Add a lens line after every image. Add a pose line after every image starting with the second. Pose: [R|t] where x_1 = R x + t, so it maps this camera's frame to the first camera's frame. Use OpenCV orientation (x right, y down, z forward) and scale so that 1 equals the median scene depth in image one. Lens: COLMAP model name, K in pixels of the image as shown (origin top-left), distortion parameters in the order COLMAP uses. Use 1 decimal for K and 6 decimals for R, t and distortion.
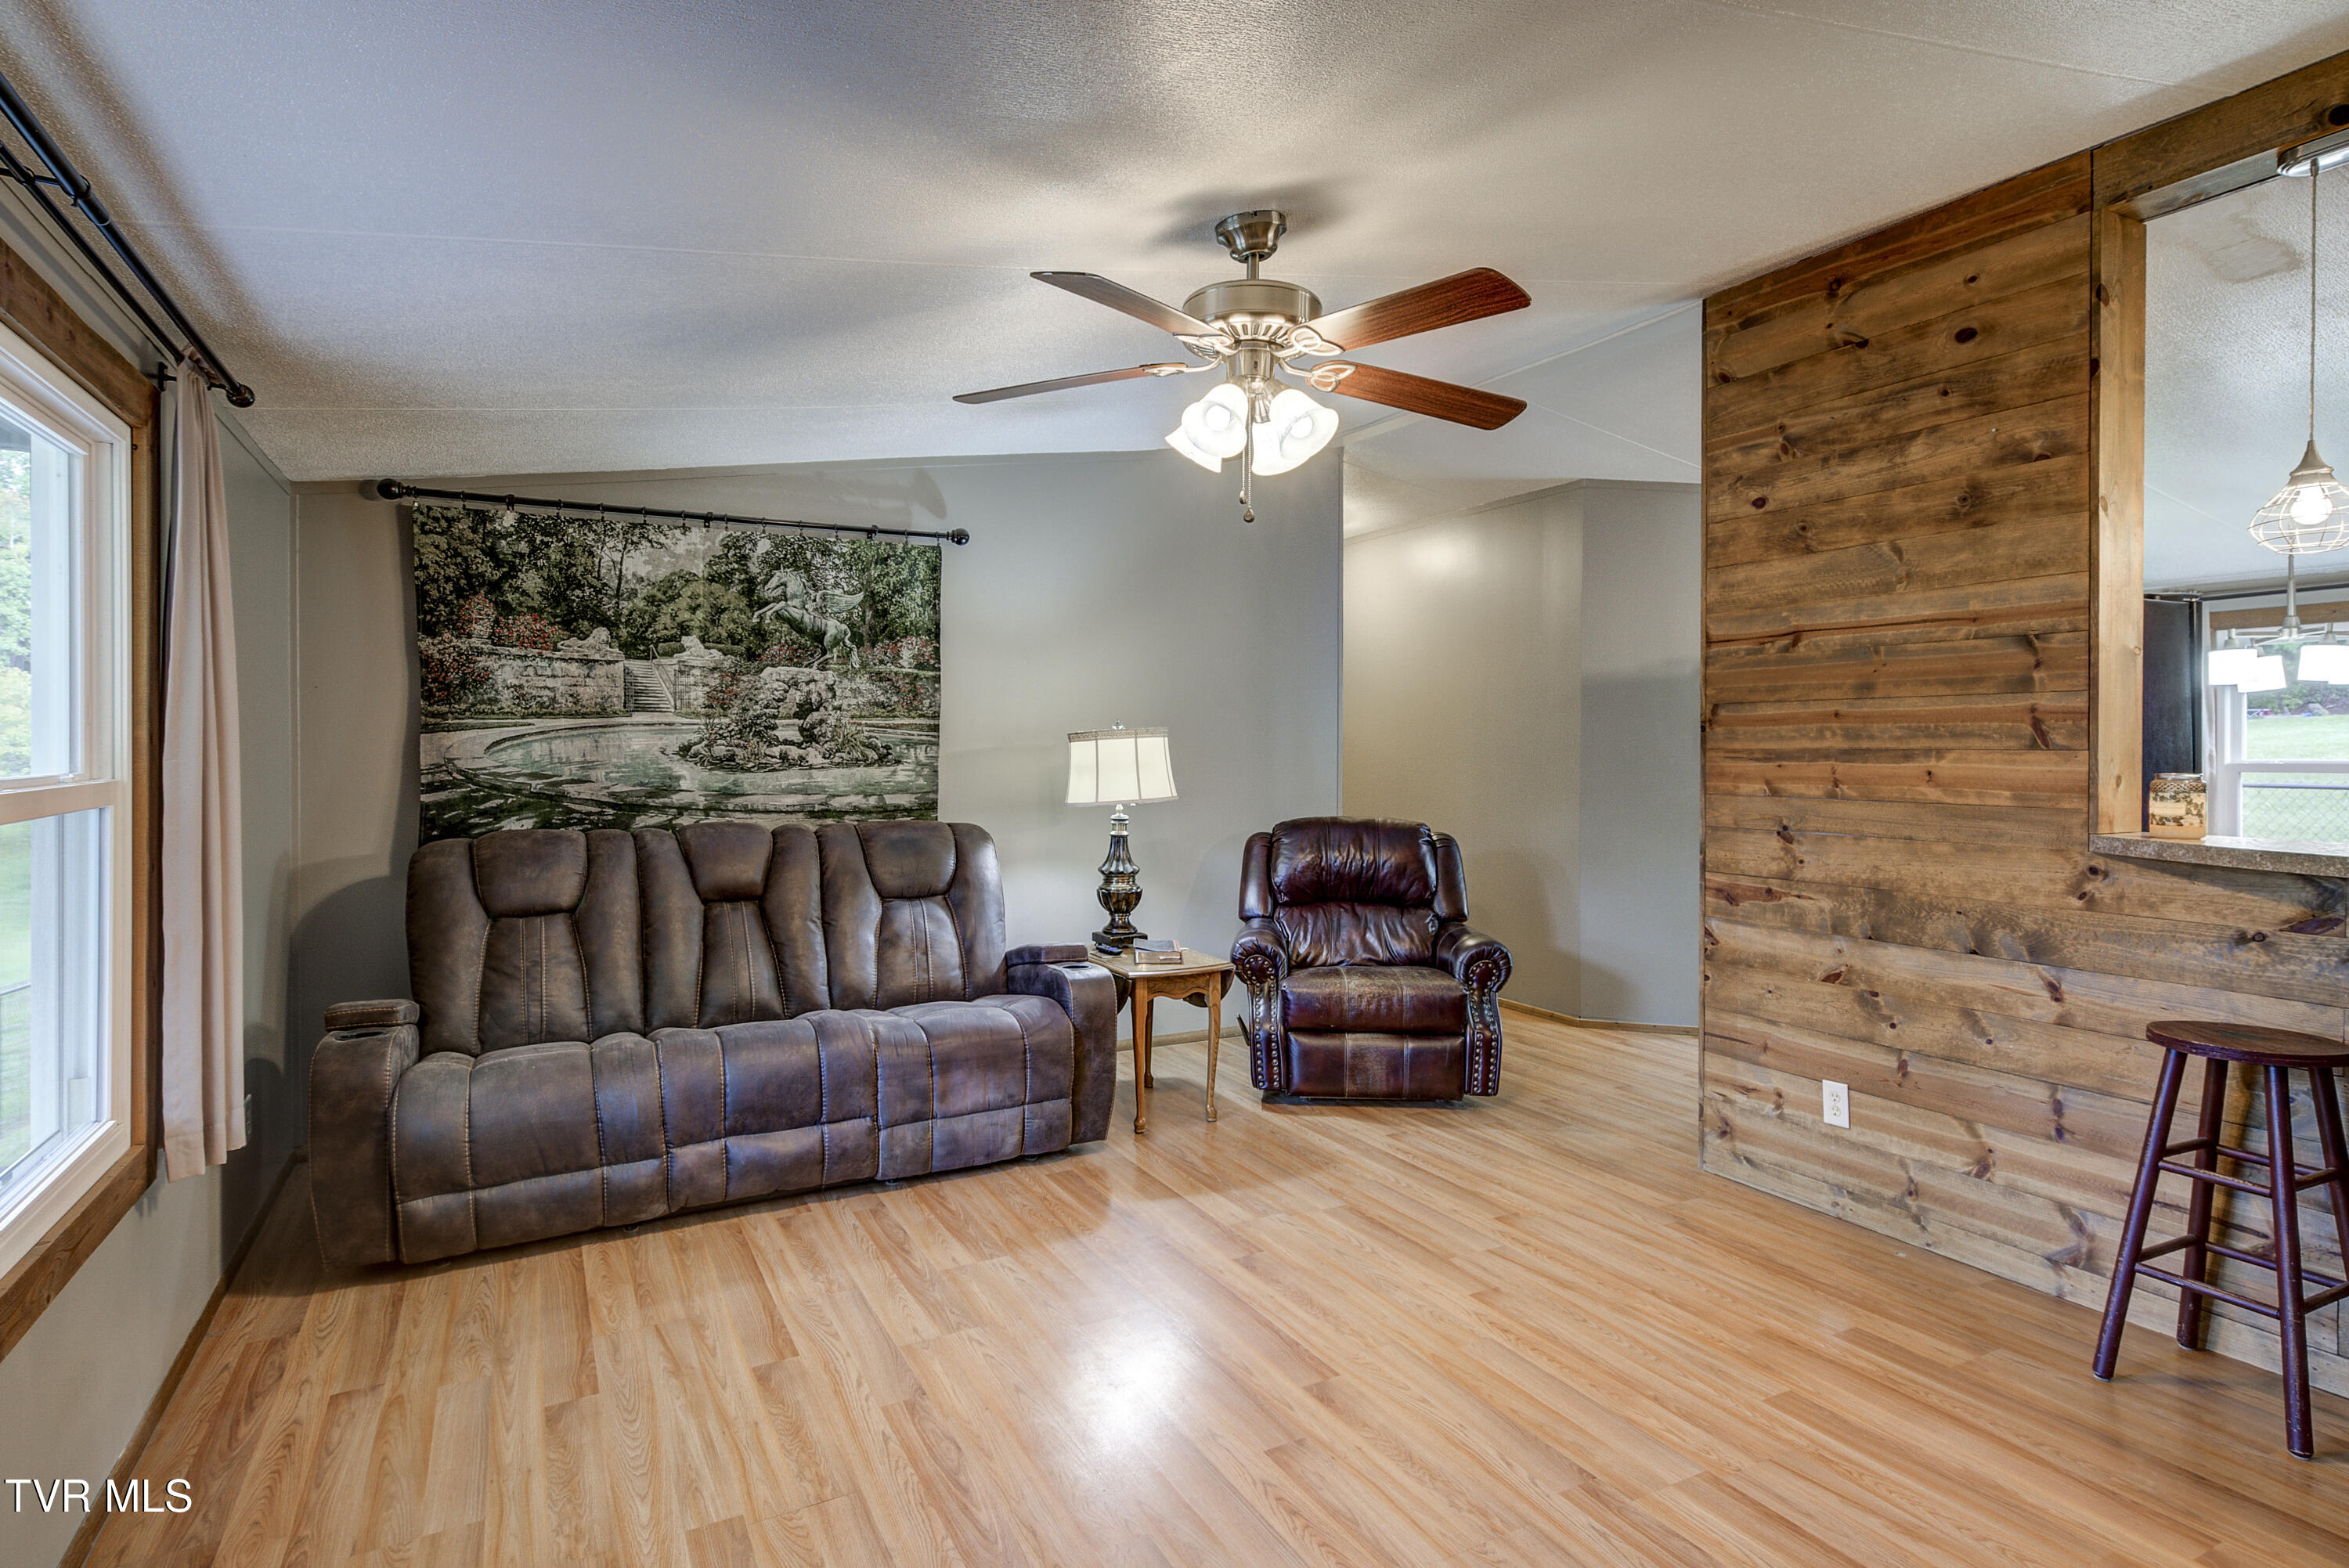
lens RADIAL K [[1219.0, 0, 1169.8], [0, 1219.0, 748.8], [0, 0, 1]] dist [0.006652, -0.000112]
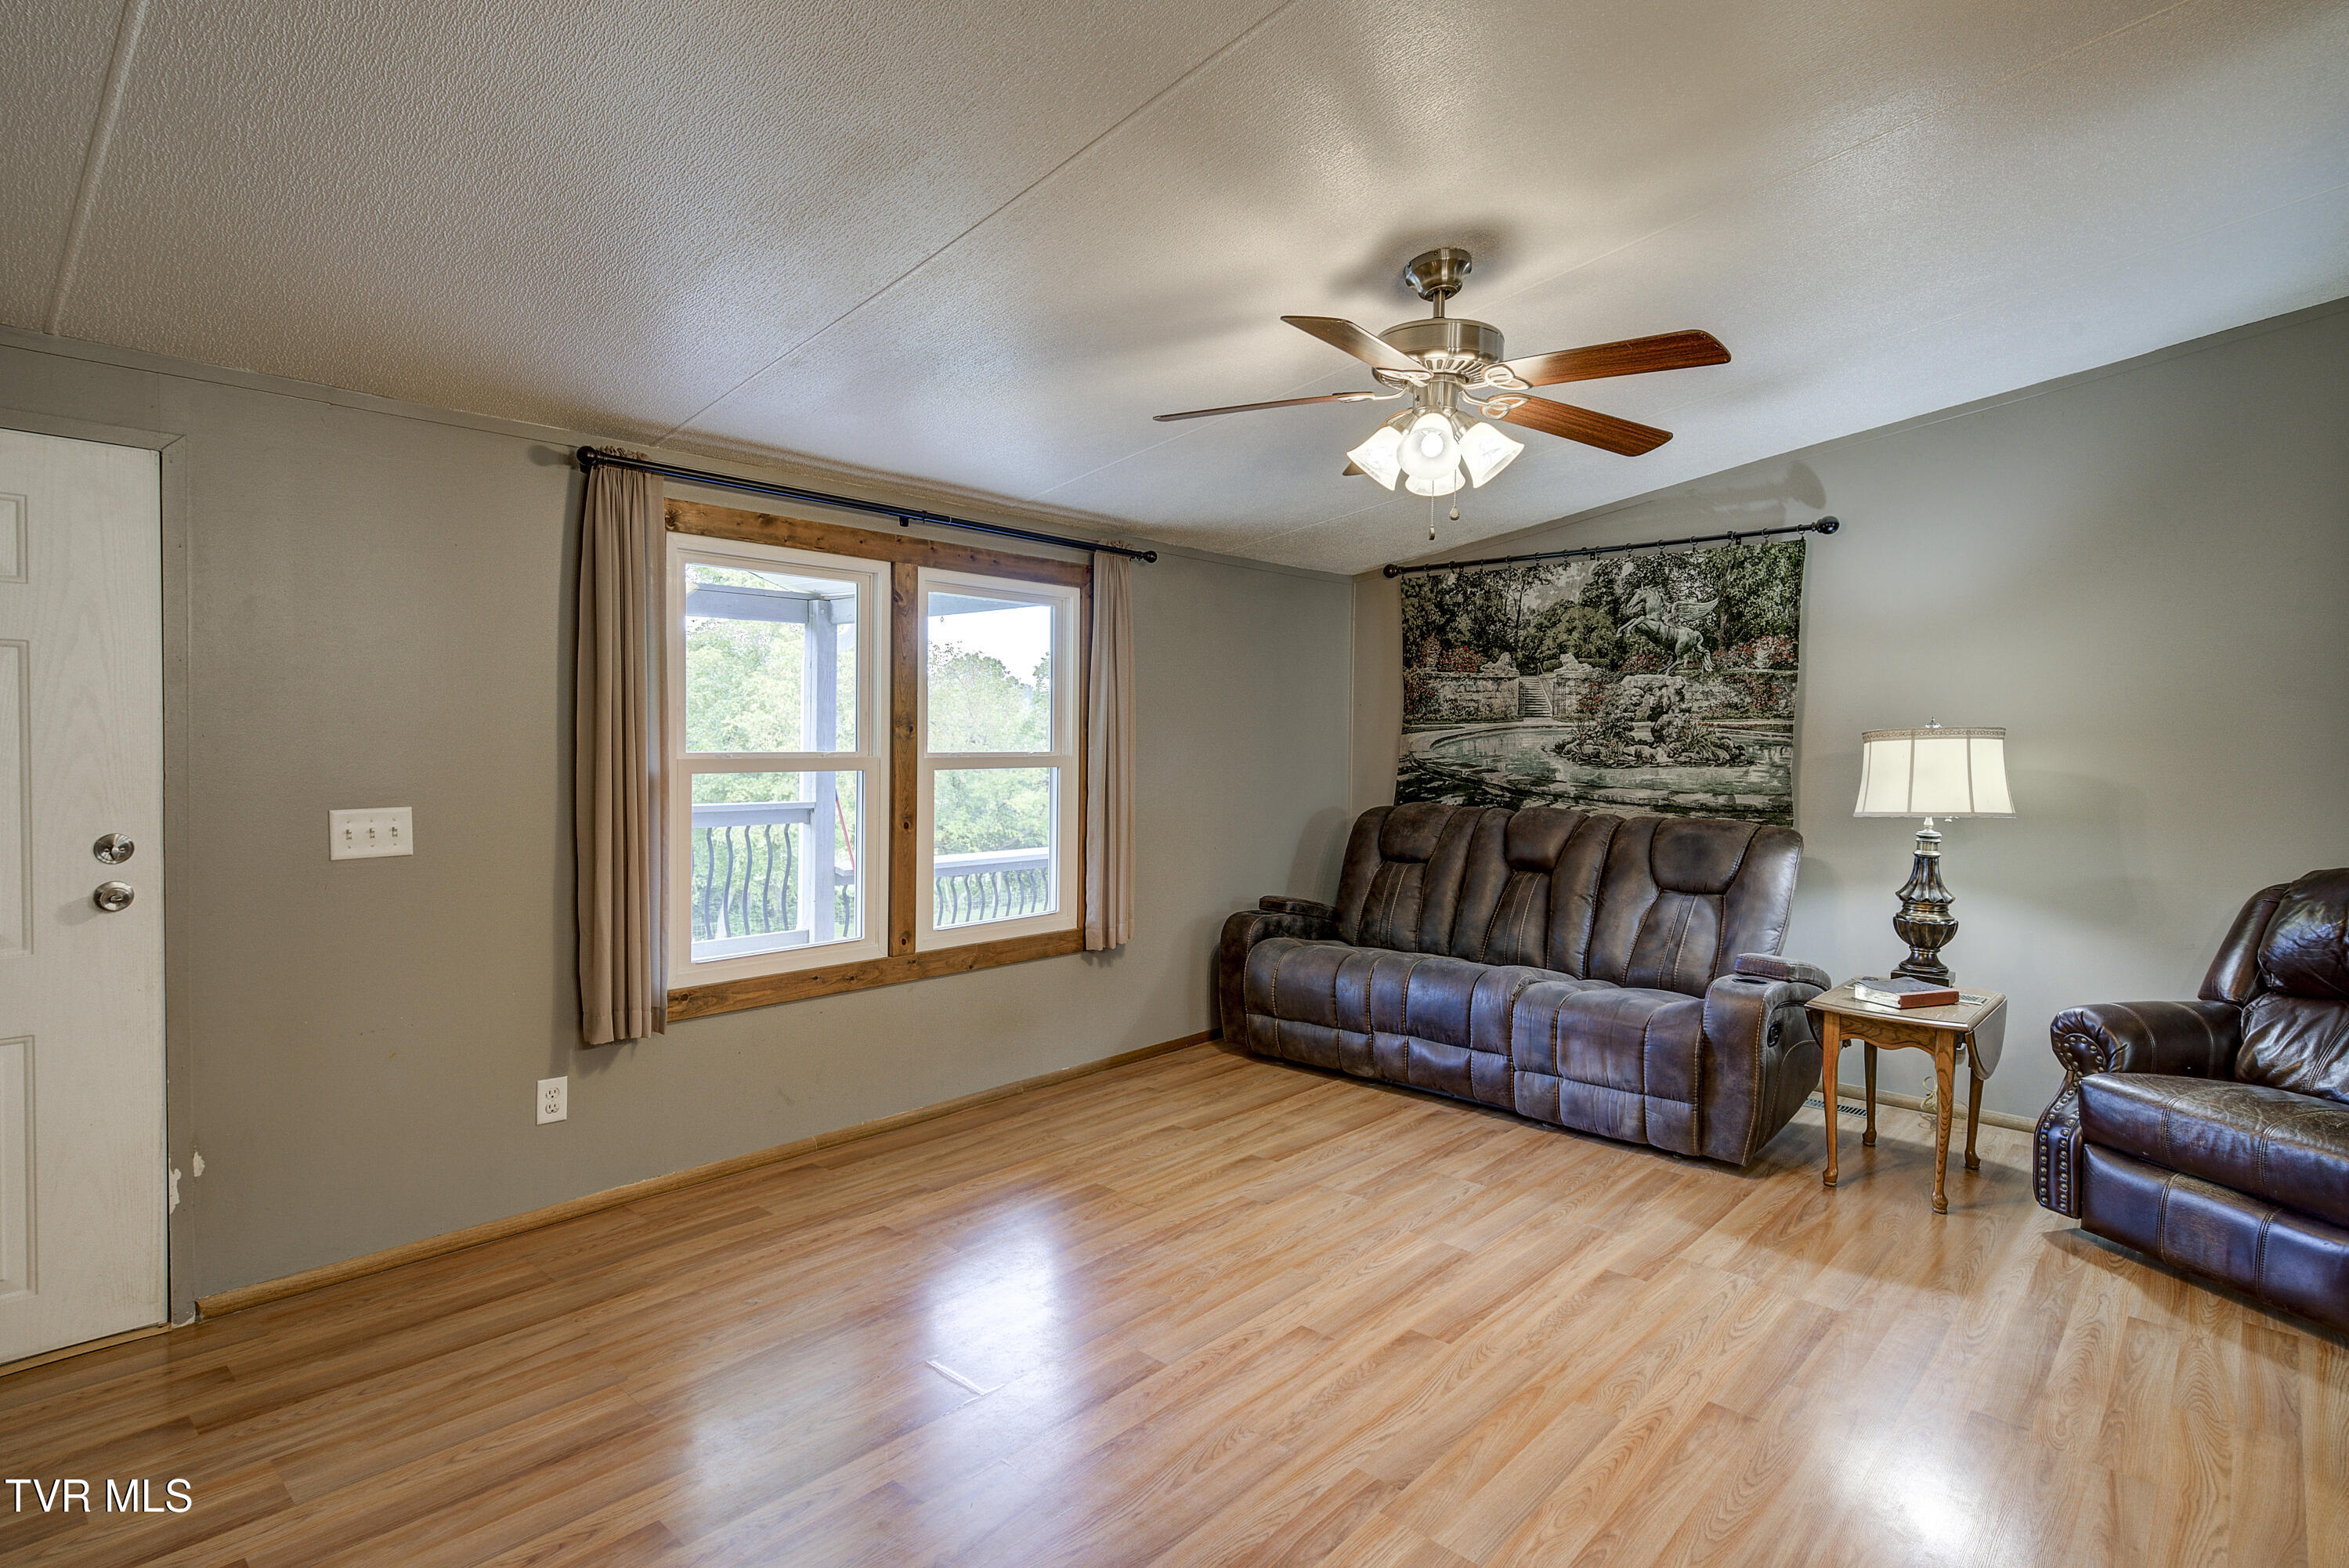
lens RADIAL K [[1179.0, 0, 1188.6], [0, 1179.0, 765.6], [0, 0, 1]] dist [0.004706, -0.000839]
pose [[0.333870, 0.025359, -0.942278, 0.596837], [-0.011992, 0.999671, 0.022655, -0.003673], [0.942543, 0.003736, 0.334064, 0.263087]]
